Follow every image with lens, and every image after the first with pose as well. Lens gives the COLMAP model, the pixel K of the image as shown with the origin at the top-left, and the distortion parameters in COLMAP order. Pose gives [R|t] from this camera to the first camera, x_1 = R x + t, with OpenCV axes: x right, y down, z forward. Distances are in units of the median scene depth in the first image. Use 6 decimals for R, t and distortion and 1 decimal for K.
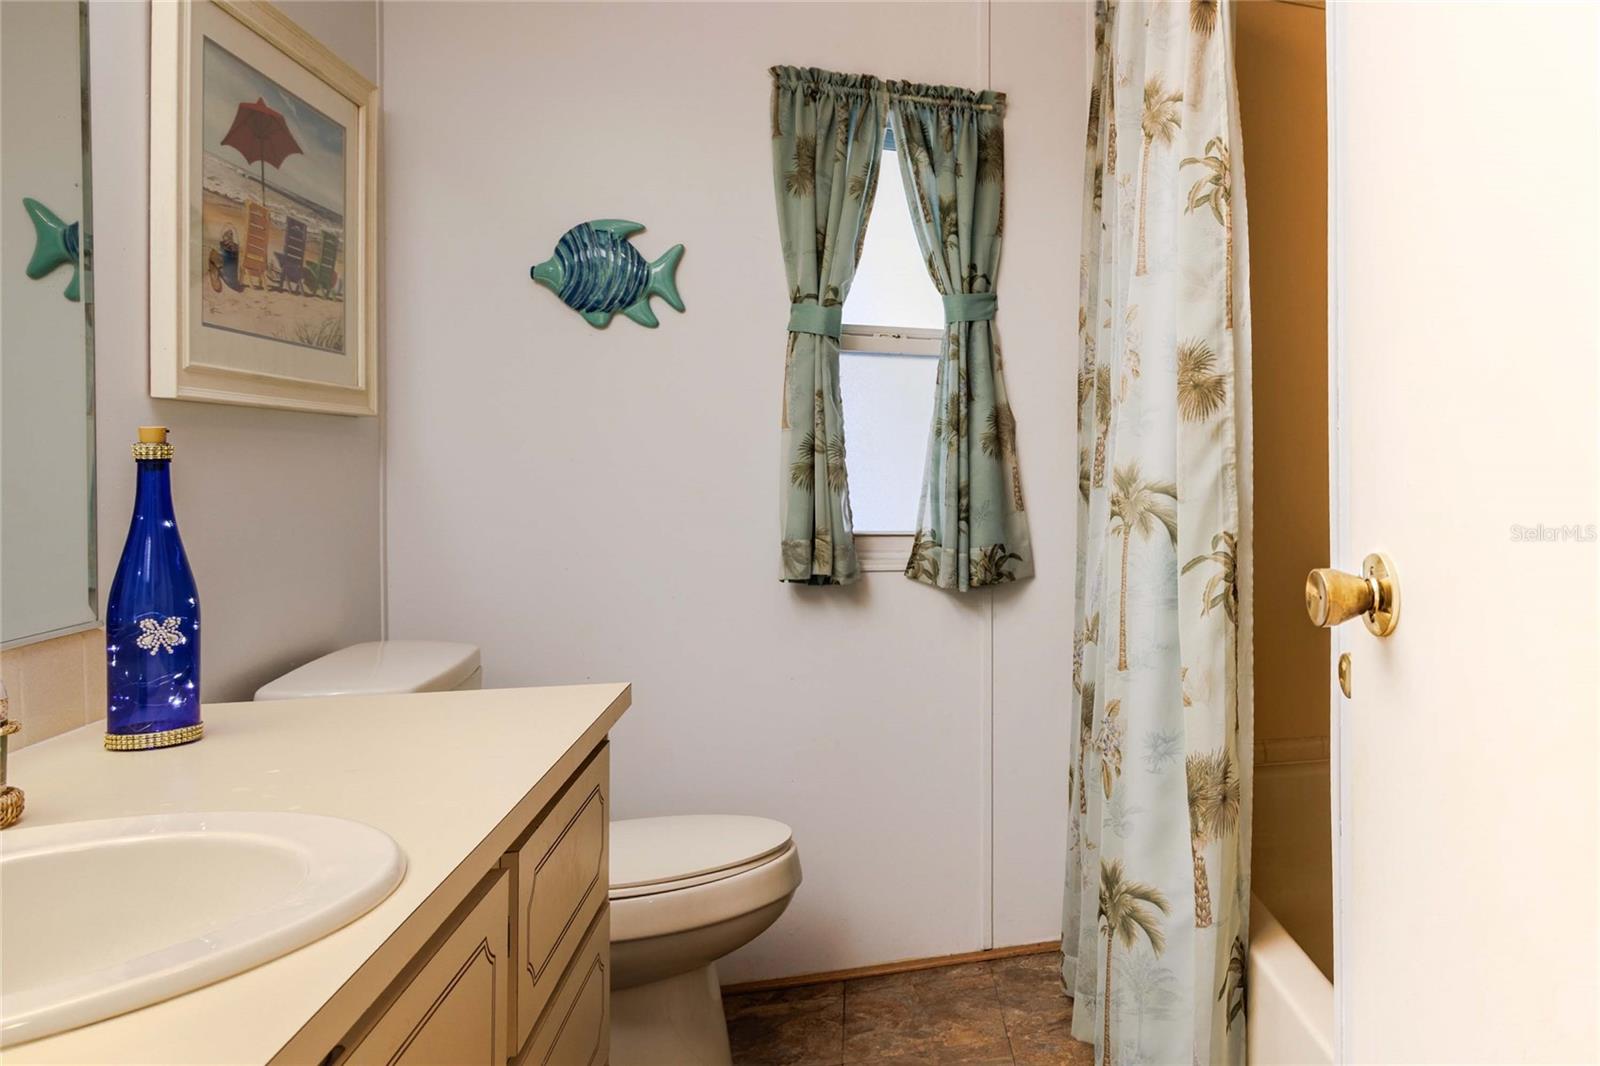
lens RADIAL K [[1141.8, 0, 796.3], [0, 1141.8, 513.0], [0, 0, 1]] dist [0.003798, -0.001463]
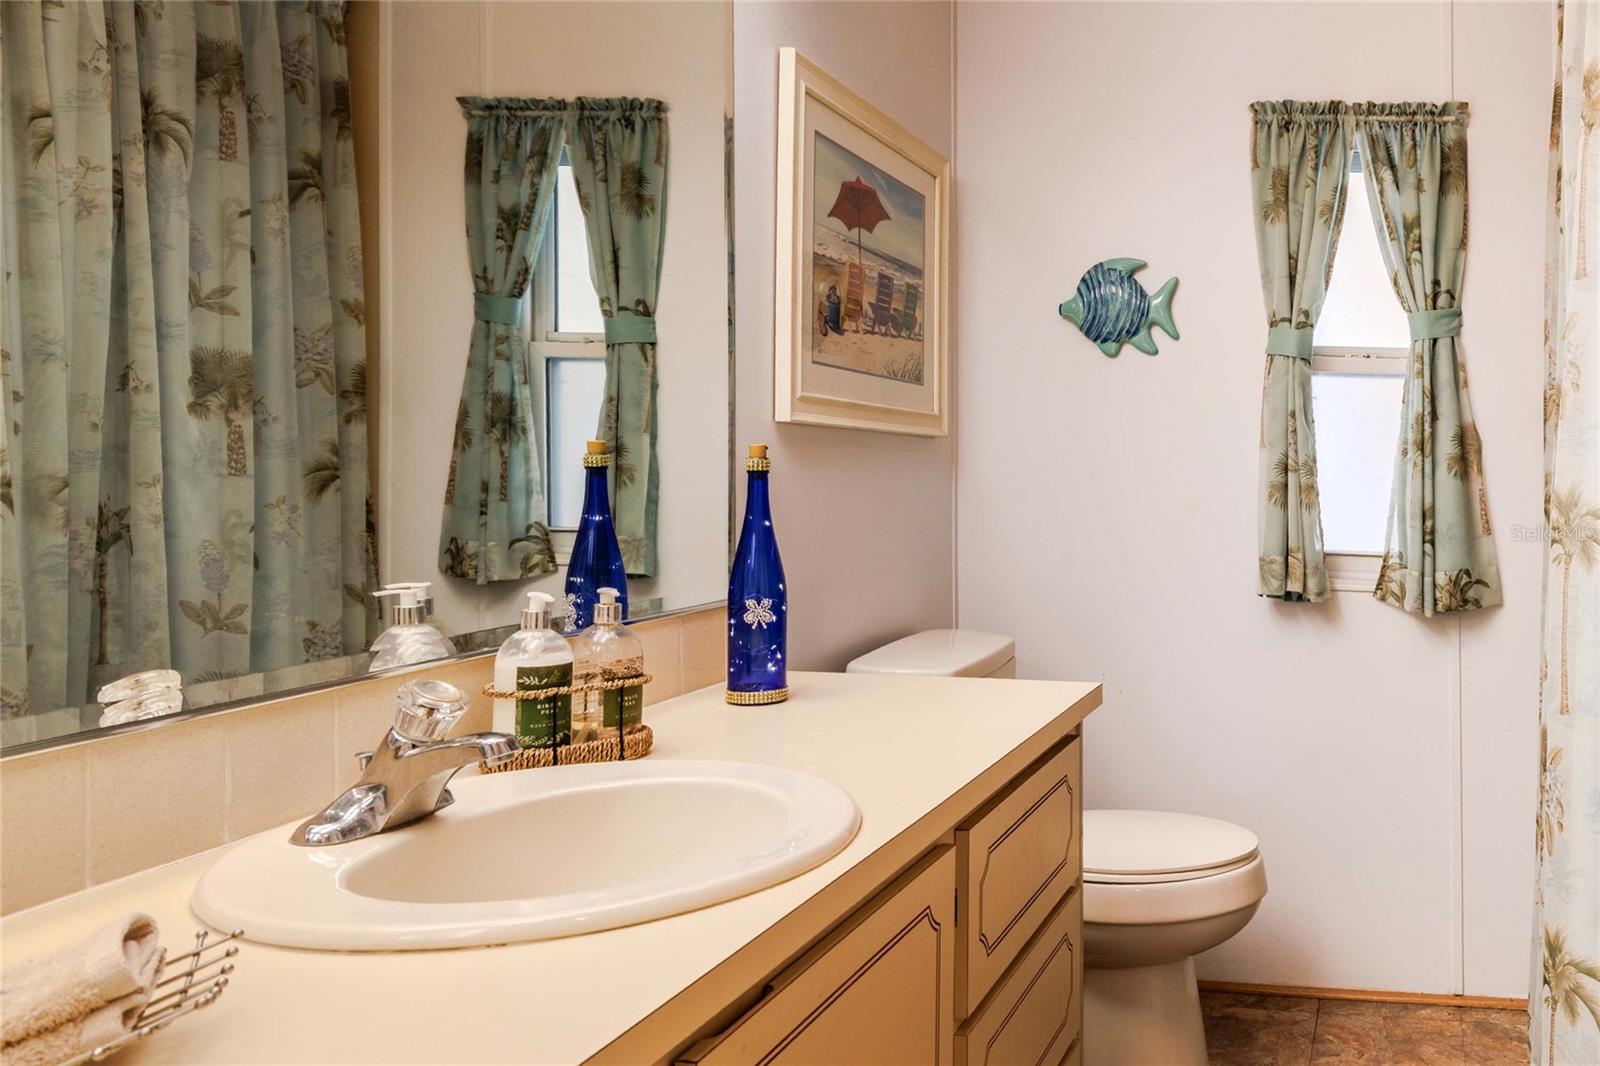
lens RADIAL K [[1075.0, 0, 799.9], [0, 1075.0, 485.1], [0, 0, 1]] dist [0.003343, -0.000115]
pose [[0.945751, 0.018472, -0.324368, -0.089555], [-0.030015, 0.999080, -0.030619, 0.001928], [0.323504, 0.038693, 0.945435, -0.056351]]
